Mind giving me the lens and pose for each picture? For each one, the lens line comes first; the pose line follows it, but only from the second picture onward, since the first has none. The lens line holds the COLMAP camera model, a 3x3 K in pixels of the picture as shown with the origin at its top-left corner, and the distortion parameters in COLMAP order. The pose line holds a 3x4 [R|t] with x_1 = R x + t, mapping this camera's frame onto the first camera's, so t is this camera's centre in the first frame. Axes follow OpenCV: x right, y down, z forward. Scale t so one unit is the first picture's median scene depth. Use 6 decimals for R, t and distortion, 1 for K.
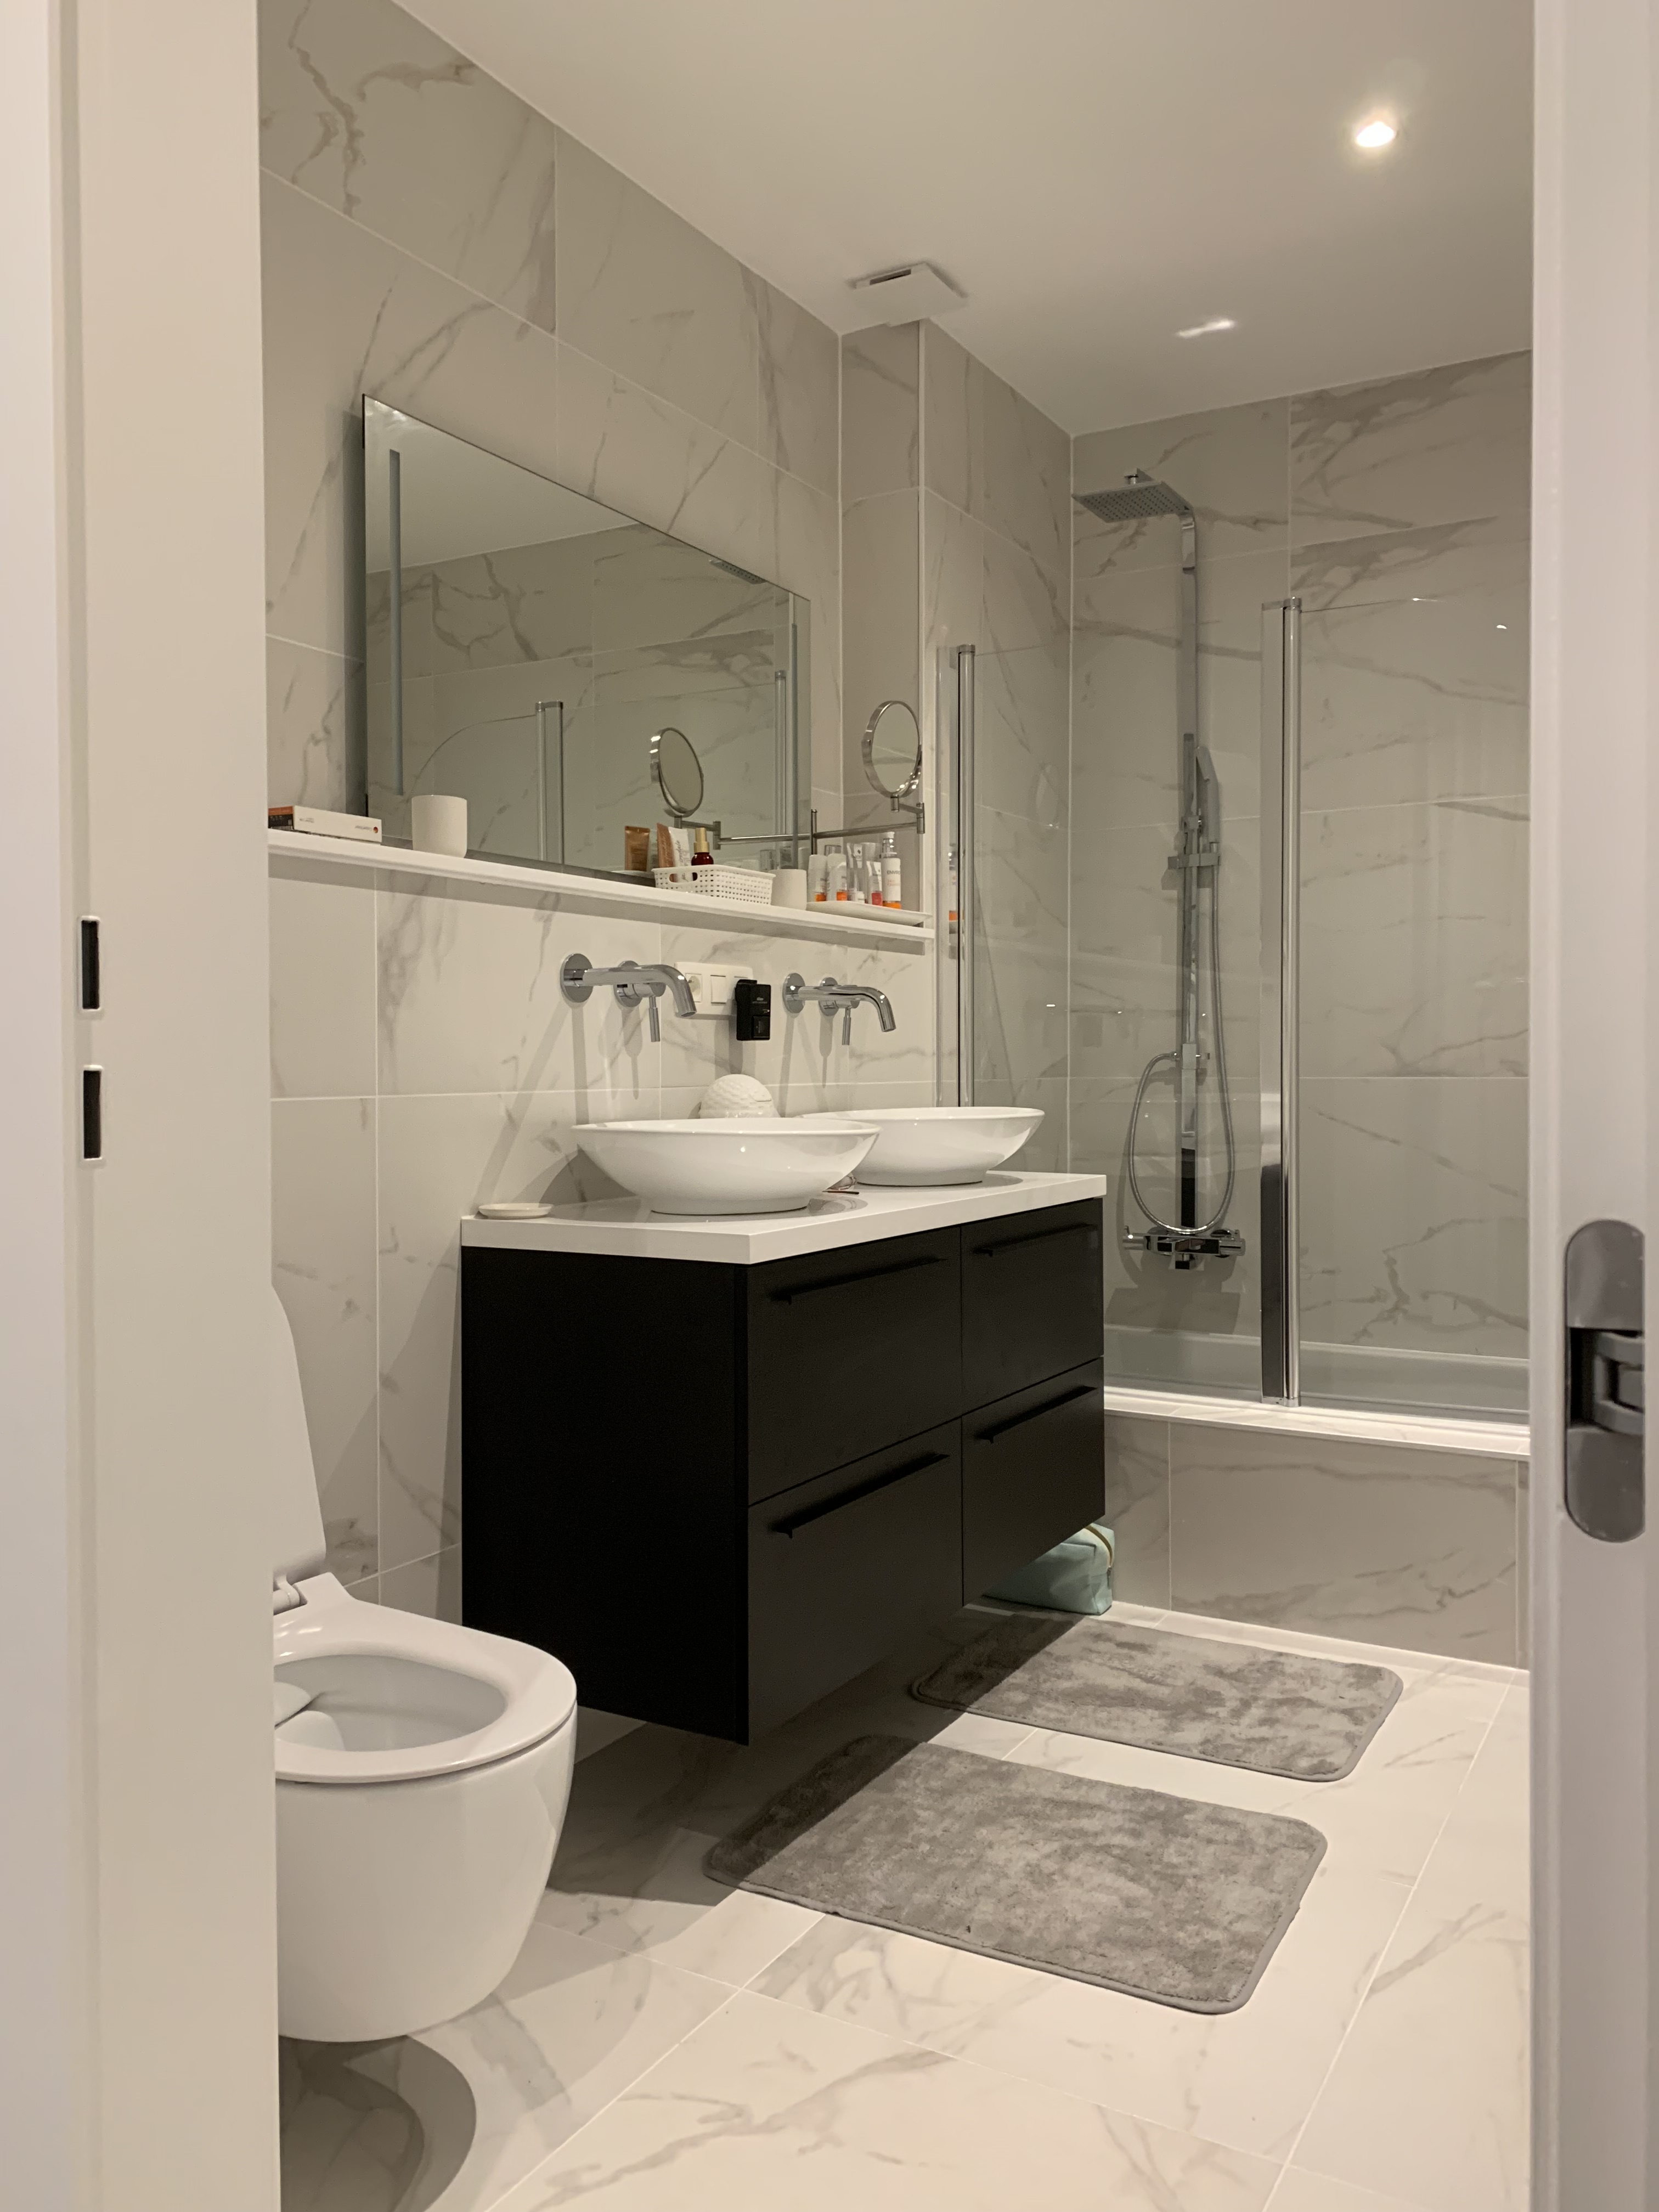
lens RADIAL K [[1666.0, 0, 829.6], [0, 1666.0, 1112.7], [0, 0, 1]] dist [0.013405, -0.023223]
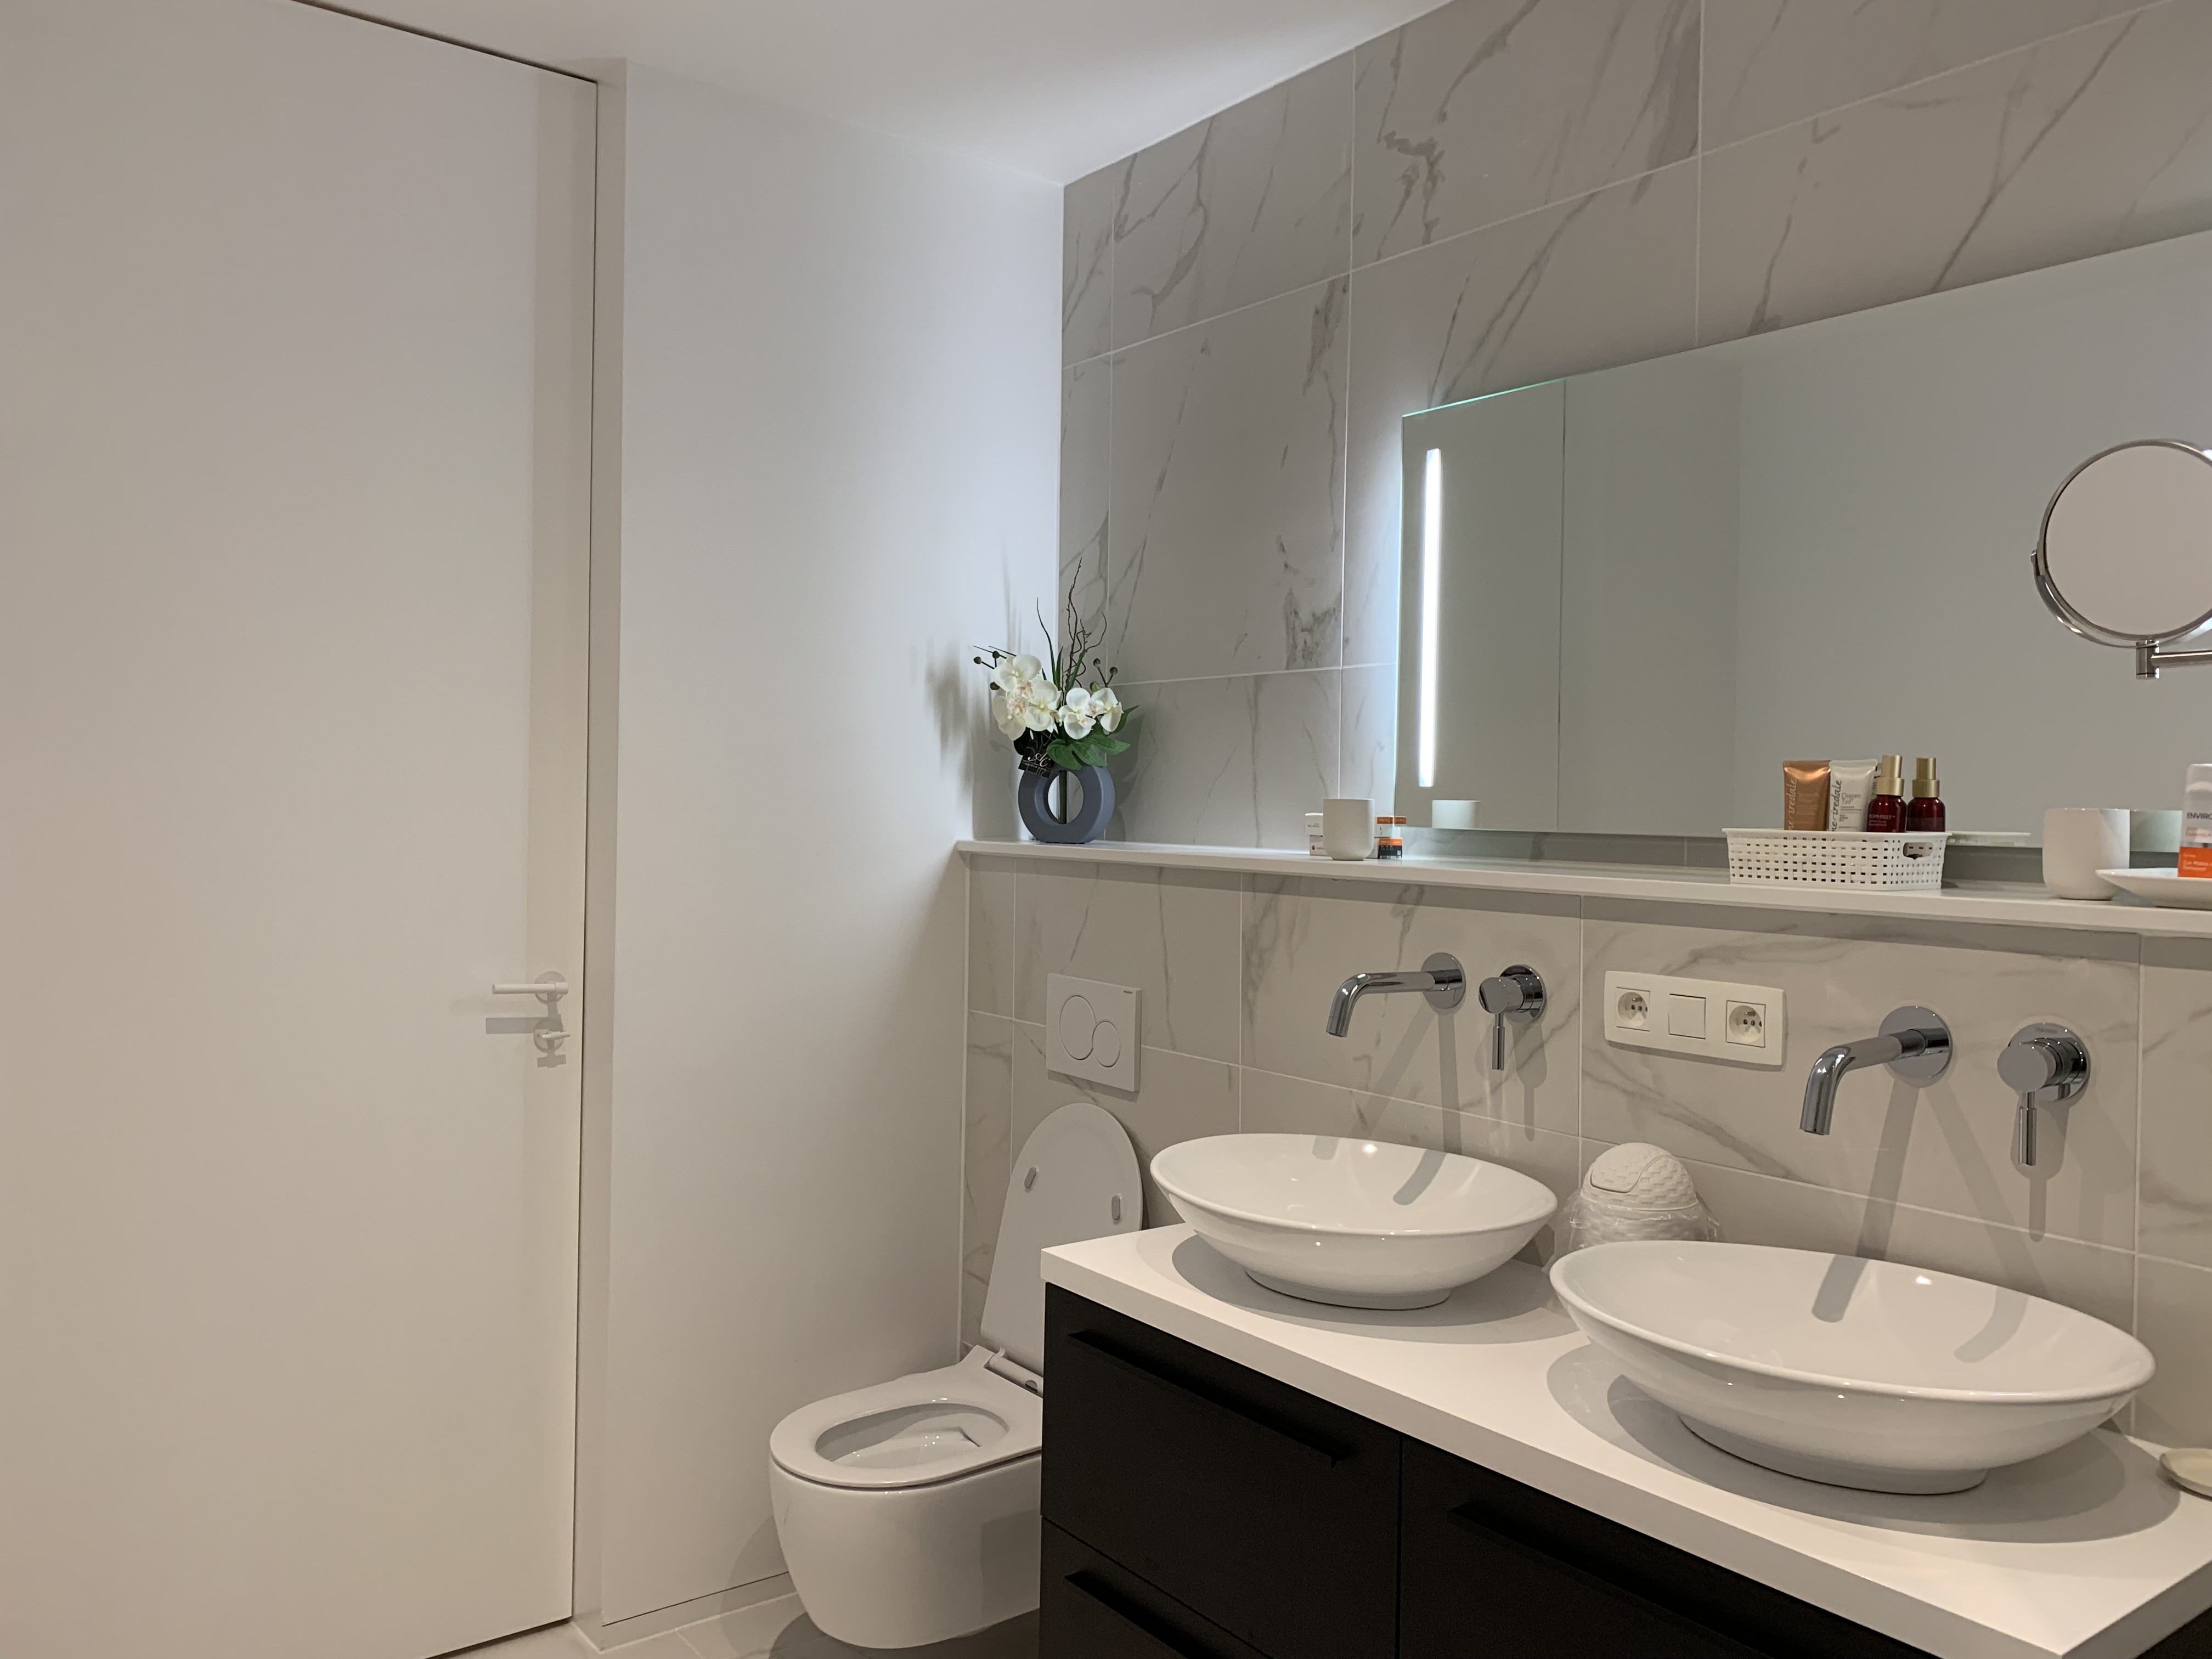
lens RADIAL K [[1666.0, 0, 1107.4], [0, 1666.0, 818.4], [0, 0, 1]] dist [0.013405, -0.023223]
pose [[-0.387930, 0.008289, -0.921651, 0.748725], [-0.045104, 0.998591, 0.027966, -0.188585], [0.920584, 0.052419, -0.387010, 1.208540]]
